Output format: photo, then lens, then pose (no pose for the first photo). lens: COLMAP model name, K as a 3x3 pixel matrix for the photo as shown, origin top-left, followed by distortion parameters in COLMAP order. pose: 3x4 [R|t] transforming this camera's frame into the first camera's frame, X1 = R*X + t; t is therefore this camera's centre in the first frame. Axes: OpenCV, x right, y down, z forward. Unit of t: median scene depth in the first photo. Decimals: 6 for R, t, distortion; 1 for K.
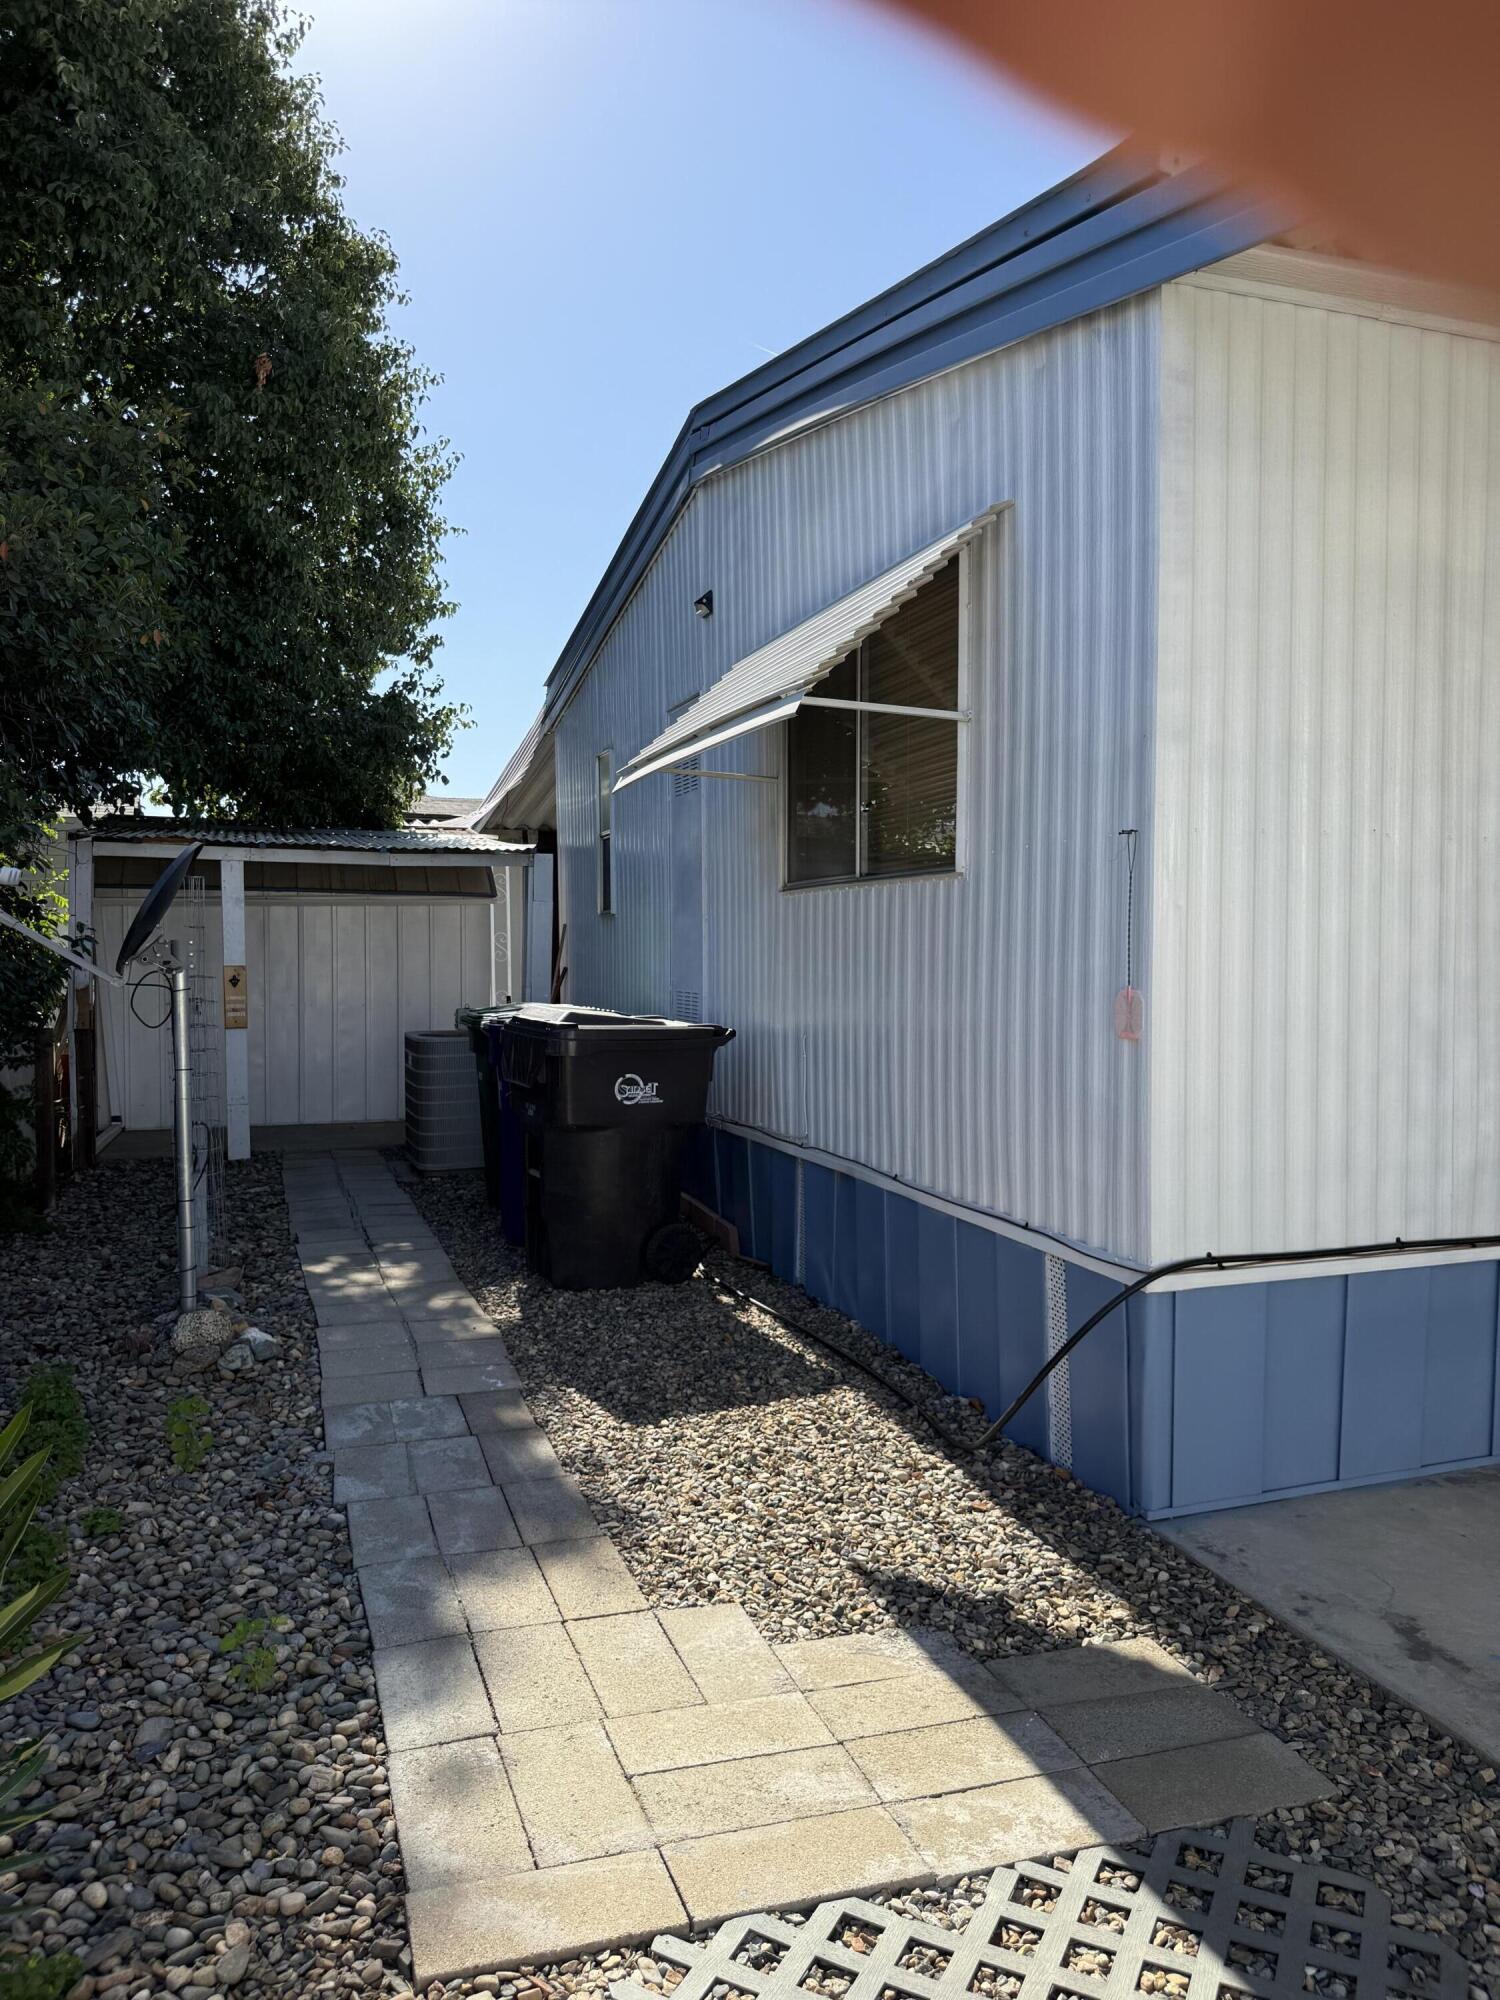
lens RADIAL K [[1377.7, 0, 763.4], [0, 1377.7, 1002.0], [0, 0, 1]] dist [0.043573, -0.074872]
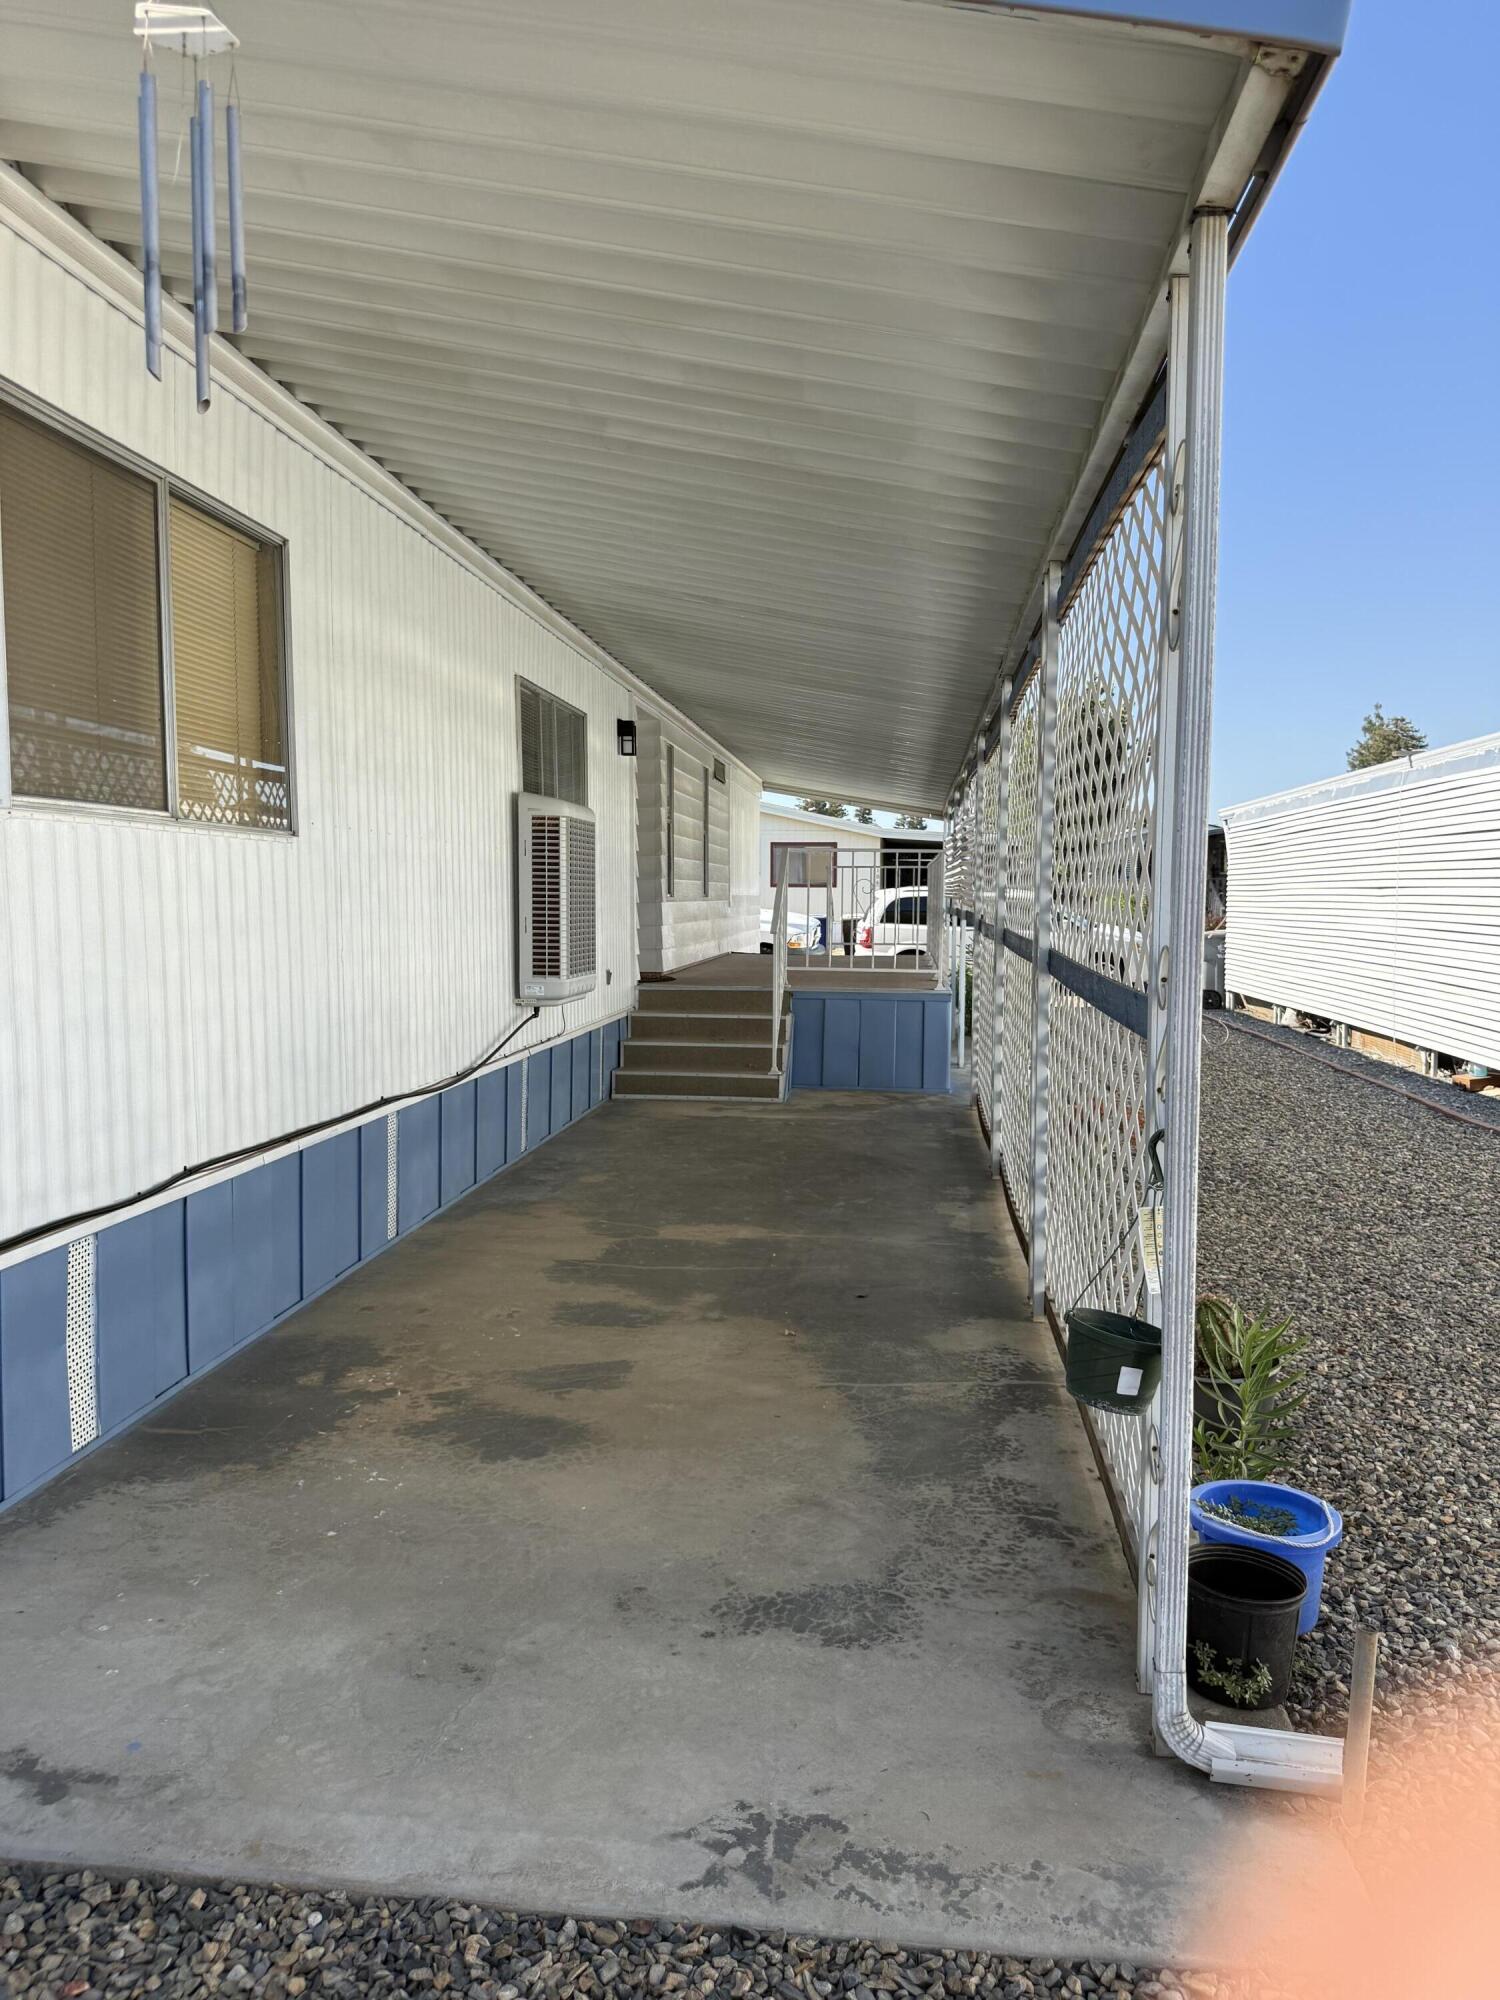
lens RADIAL K [[1362.7, 0, 714.2], [0, 1362.7, 998.5], [0, 0, 1]] dist [0.072774, -0.074466]
pose [[0.429119, -0.066771, 0.900776, -0.044814], [0.040785, 0.997679, 0.054524, -0.012029], [-0.902326, 0.013341, 0.430847, 0.262141]]
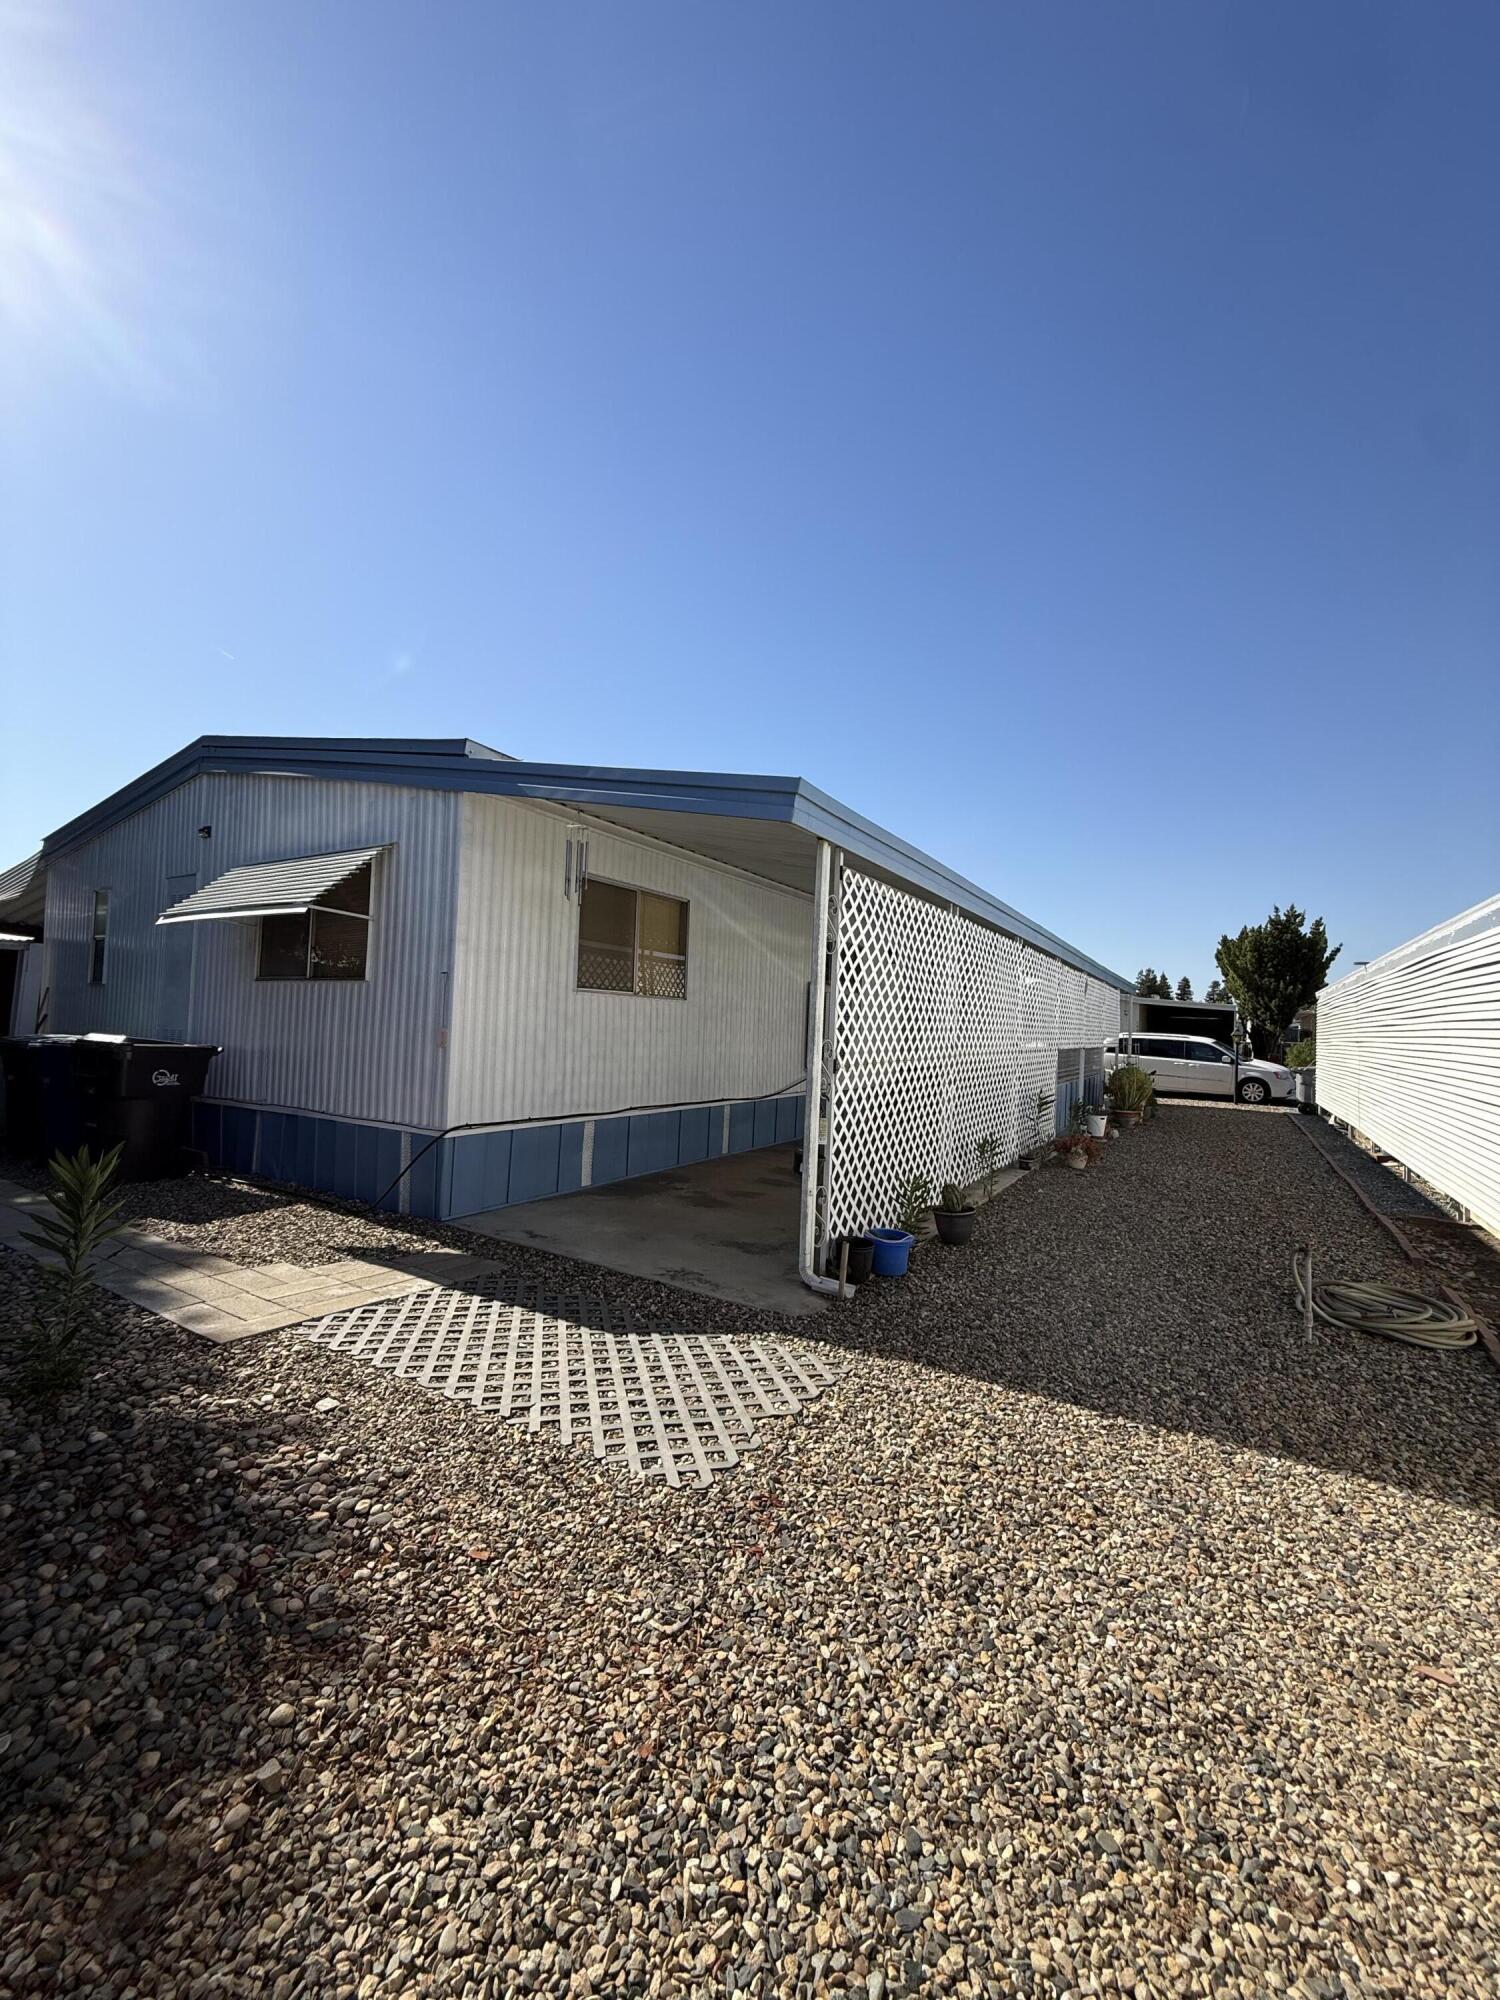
lens RADIAL K [[801.7, 0, 747.9], [0, 801.7, 994.5], [0, 0, 1]] dist [-0.001096, 0.000166]
pose [[0.766920, 0.053910, 0.639474, -0.311771], [-0.007569, 0.997156, -0.074986, 0.039893], [-0.641698, 0.052668, 0.765147, -0.662764]]
